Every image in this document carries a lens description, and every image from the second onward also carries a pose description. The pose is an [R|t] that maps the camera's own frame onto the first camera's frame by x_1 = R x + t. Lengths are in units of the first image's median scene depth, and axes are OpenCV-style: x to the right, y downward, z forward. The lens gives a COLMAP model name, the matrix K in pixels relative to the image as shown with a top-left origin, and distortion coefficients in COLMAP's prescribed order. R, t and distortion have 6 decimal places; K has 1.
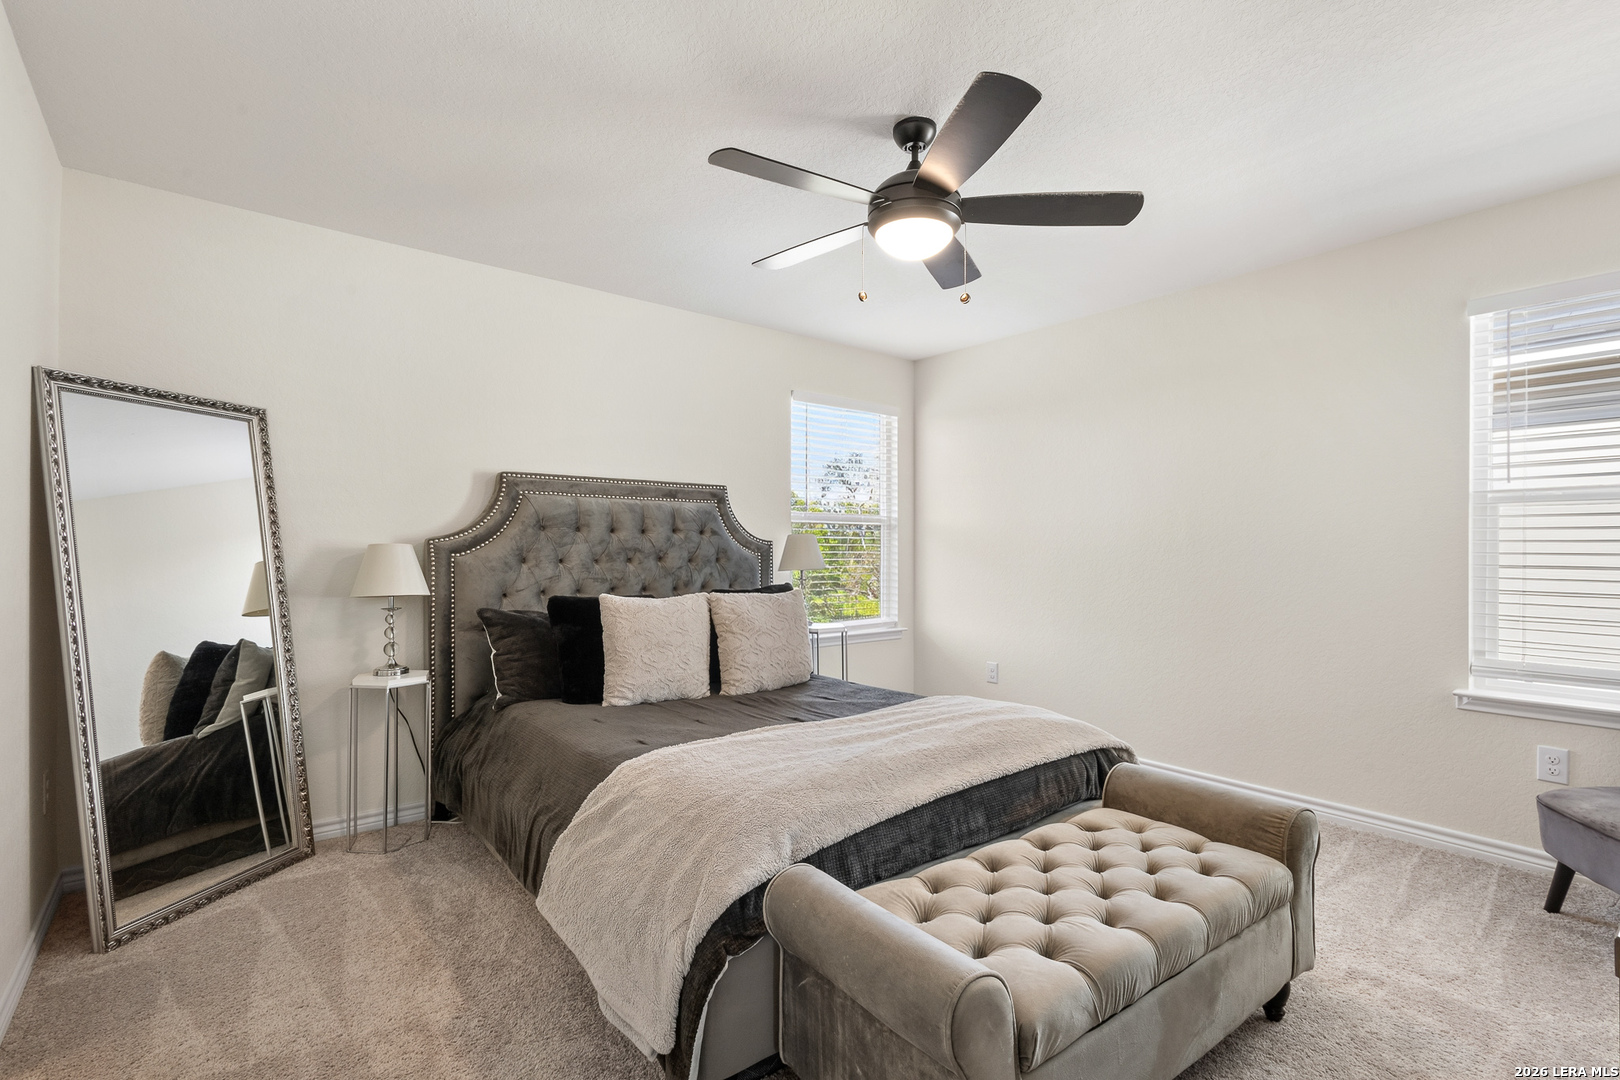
lens RADIAL K [[756.7, 0, 813.3], [0, 756.7, 544.2], [0, 0, 1]] dist [0.006048, -0.000451]
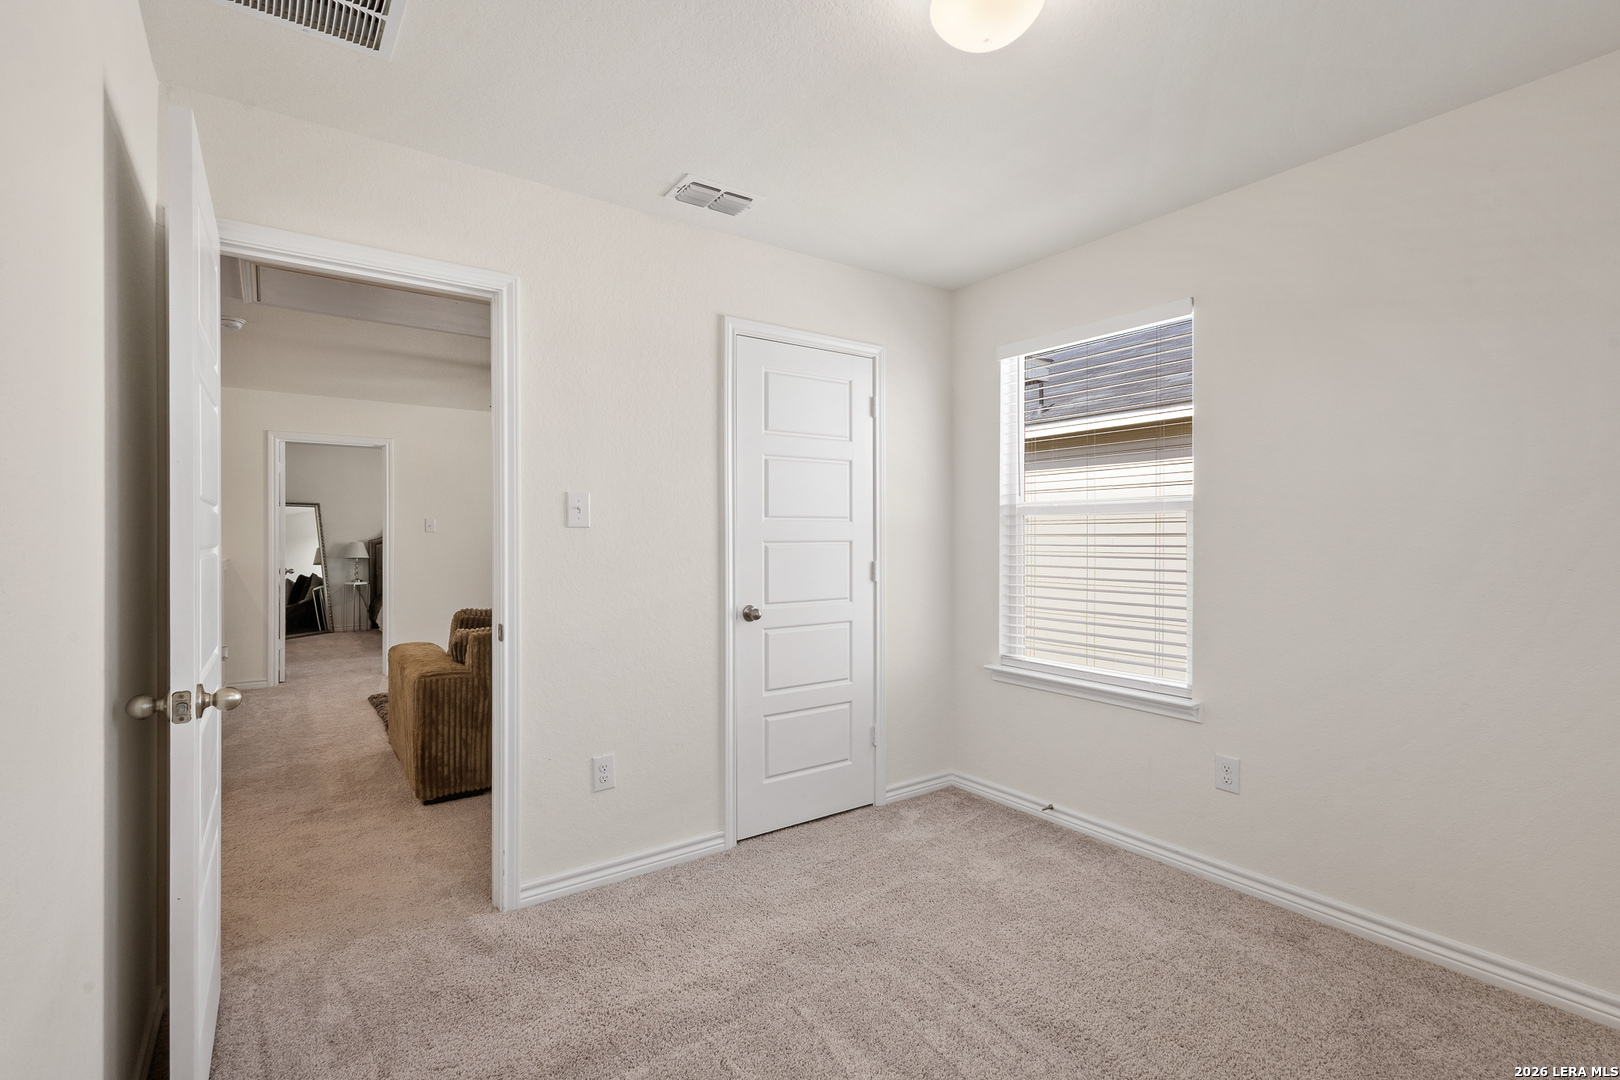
lens RADIAL K [[756.7, 0, 817.6], [0, 756.7, 530.1], [0, 0, 1]] dist [0.006048, -0.000451]
pose [[0.998503, -0.009788, -0.053823, 1.549403], [0.009244, 0.999904, -0.010347, 0.000575], [0.053919, 0.009834, 0.998497, -2.085099]]
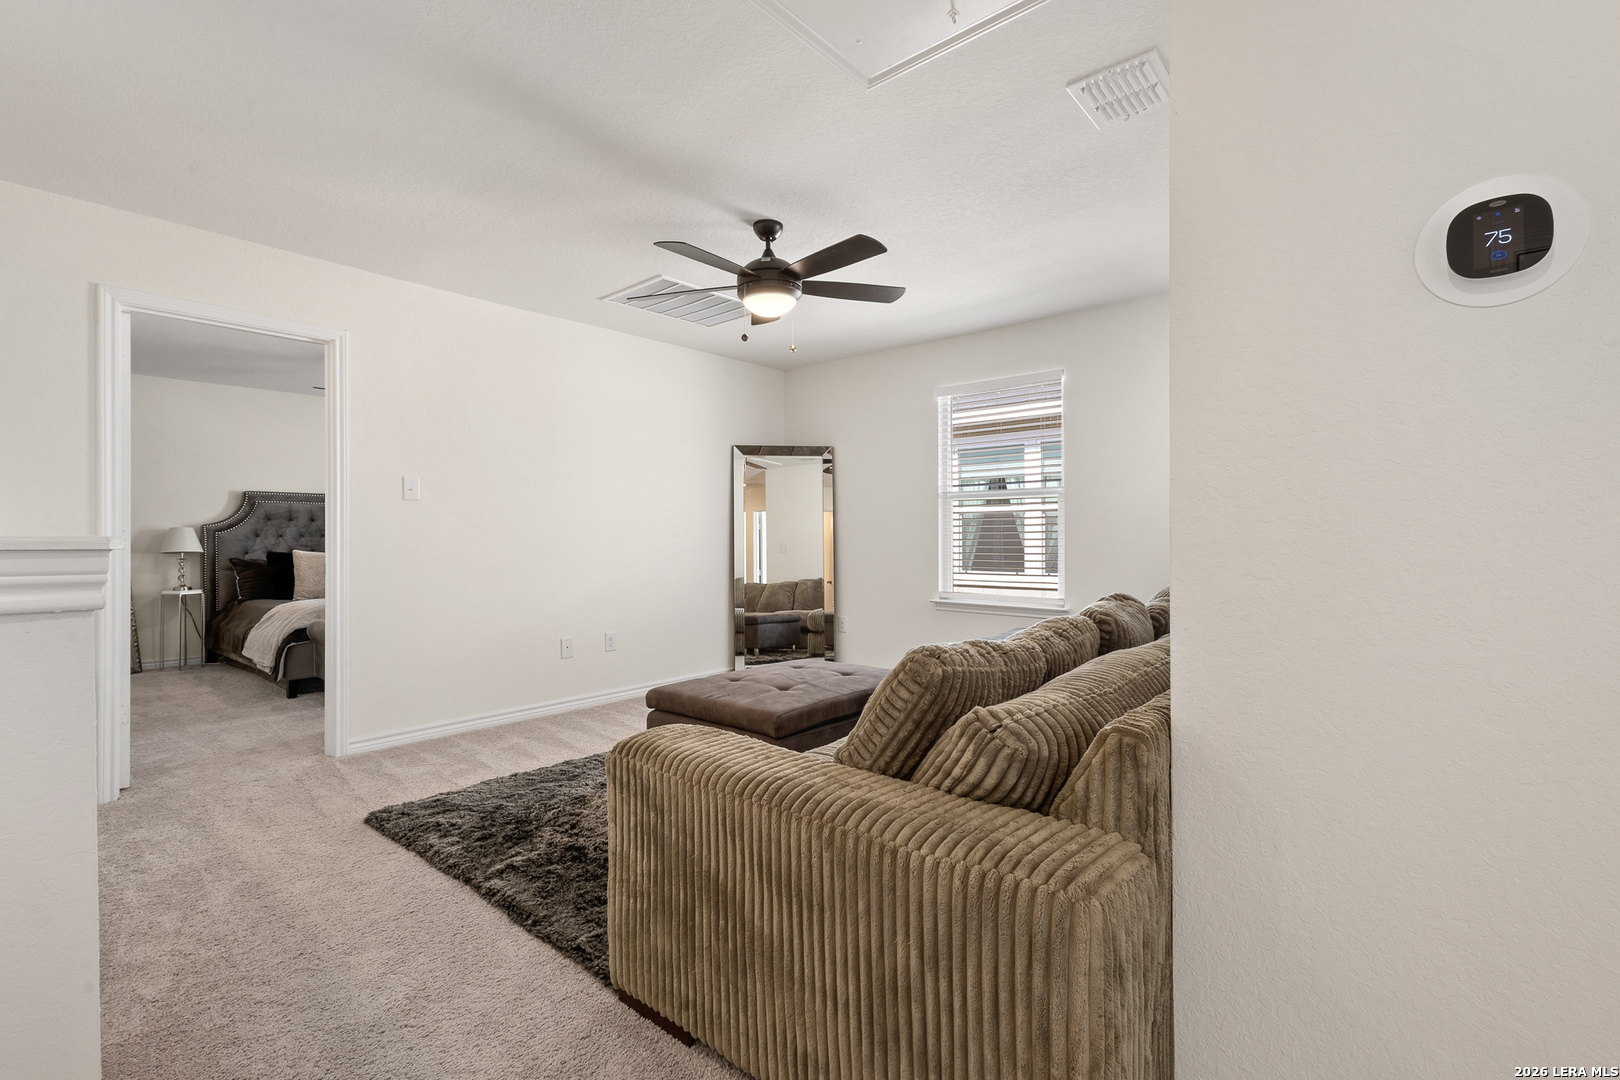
lens RADIAL K [[756.7, 0, 804.5], [0, 756.7, 529.3], [0, 0, 1]] dist [0.006048, -0.000451]
pose [[0.984299, -0.010178, 0.176215, 0.734301], [0.011594, 0.999908, -0.007012, 0.038256], [-0.176128, 0.008945, 0.984327, -1.312070]]
